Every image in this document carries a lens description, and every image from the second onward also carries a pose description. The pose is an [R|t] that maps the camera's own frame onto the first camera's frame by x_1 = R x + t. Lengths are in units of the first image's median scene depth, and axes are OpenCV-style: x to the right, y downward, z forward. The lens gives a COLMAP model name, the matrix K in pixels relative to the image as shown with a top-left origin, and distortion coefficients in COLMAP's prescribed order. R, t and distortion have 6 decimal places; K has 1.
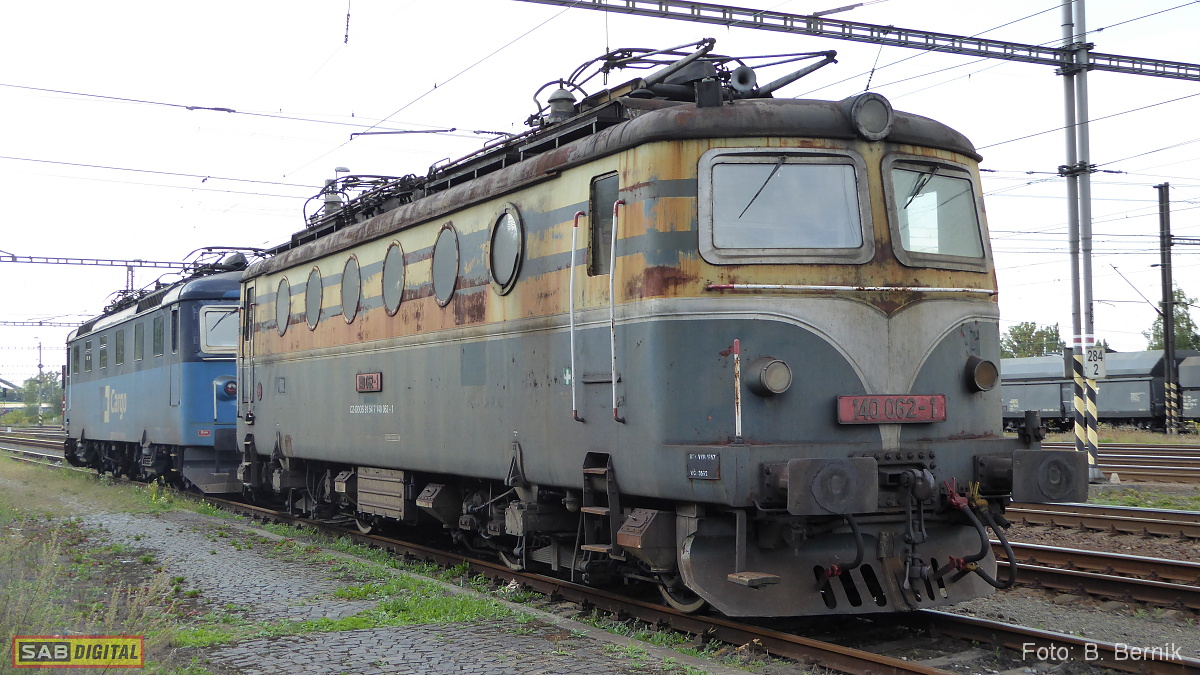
lens RADIAL K [[1584.7, 0, 600.0], [0, 1584.7, 337.5], [0, 0, 1]] dist [0.001755, 0.007018]
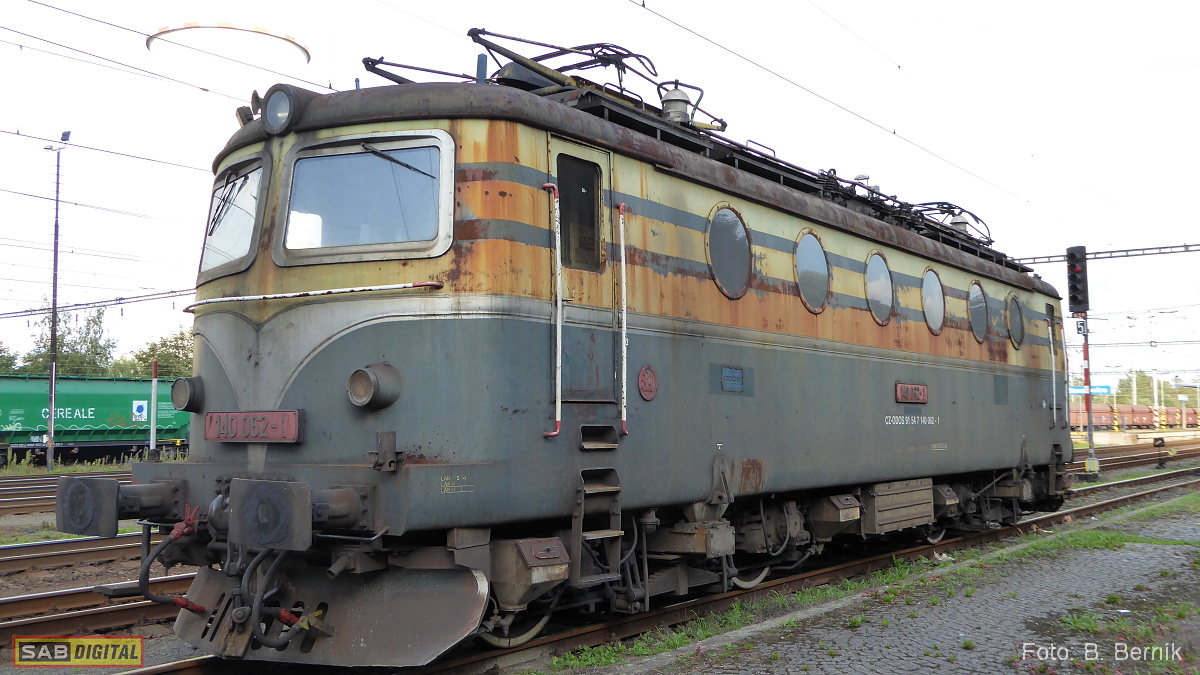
lens RADIAL K [[1142.5, 0, 600.0], [0, 1142.5, 337.5], [0, 0, 1]] dist [0.015347, 0.003952]
pose [[-0.482979, 0.080134, 0.871957, -0.857742], [-0.028503, 0.993837, -0.107123, 0.095713], [-0.875168, -0.076591, -0.477719, 1.915579]]
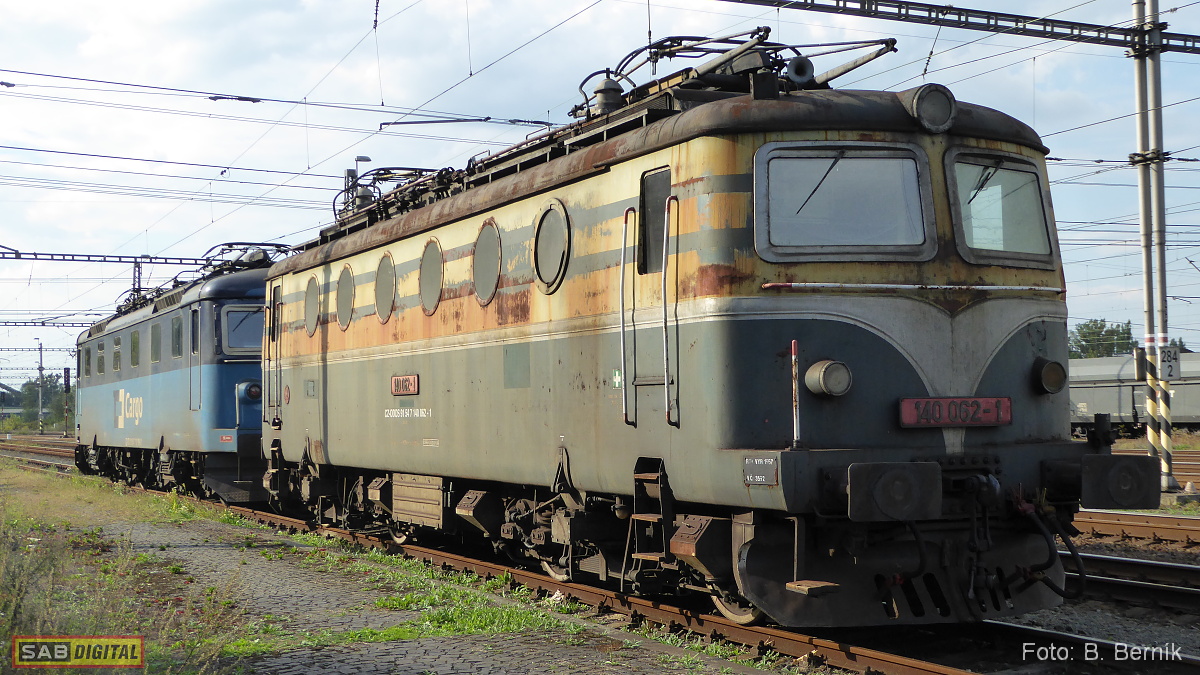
lens RADIAL K [[1702.0, 0, 600.0], [0, 1702.0, 337.5], [0, 0, 1]] dist [-0.004214, 0.004706]
pose [[0.999787, -0.001590, -0.020564, -0.008754], [0.001593, 0.999999, 0.000125, -0.000523], [0.020564, -0.000158, 0.999789, -0.031943]]
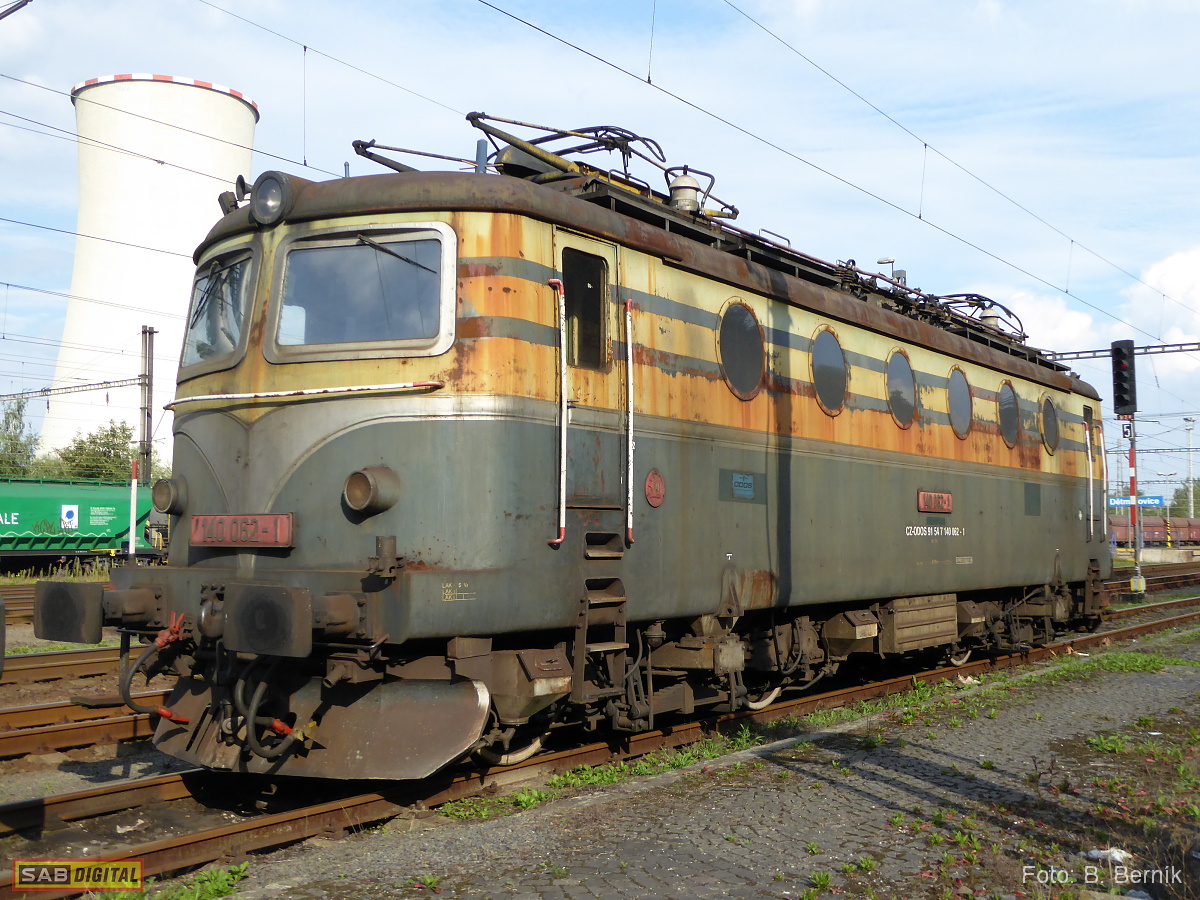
lens RADIAL K [[1305.1, 0, 602.8], [0, 1305.1, 445.2], [0, 0, 1]] dist [0.020372, -0.016484]
pose [[-0.493781, 0.071081, 0.866677, -0.897946], [-0.034987, 0.994223, -0.101476, 0.099984], [-0.868882, -0.080429, -0.488441, 1.947497]]
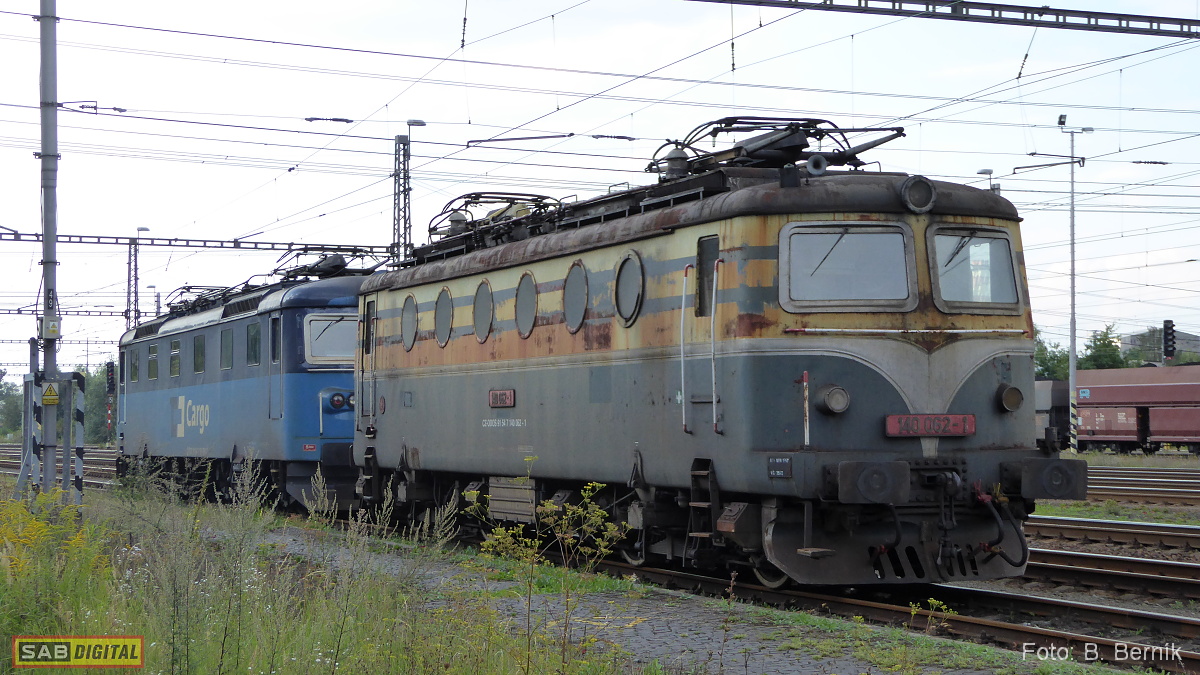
lens RADIAL K [[2275.5, 0, 600.0], [0, 2275.5, 337.5], [0, 0, 1]] dist [0.125010, -0.140004]
pose [[0.997710, 0.003050, -0.067571, 0.034441], [-0.002601, 0.999974, 0.006732, -0.030789], [0.067590, -0.006541, 0.997692, -0.704614]]
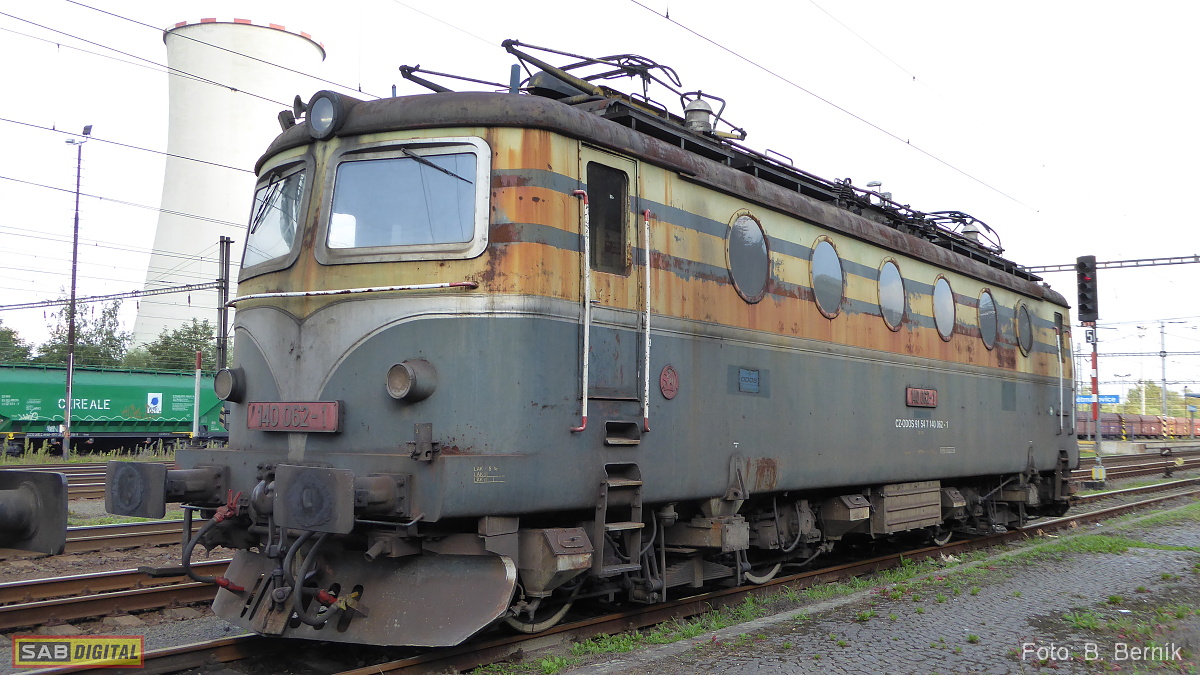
lens RADIAL K [[1142.5, 0, 600.0], [0, 1142.5, 337.5], [0, 0, 1]] dist [0.015347, 0.003952]
pose [[-0.477862, 0.072433, 0.875444, -0.876212], [-0.046367, 0.993126, -0.107479, 0.099182], [-0.877210, -0.091952, -0.471218, 1.935455]]
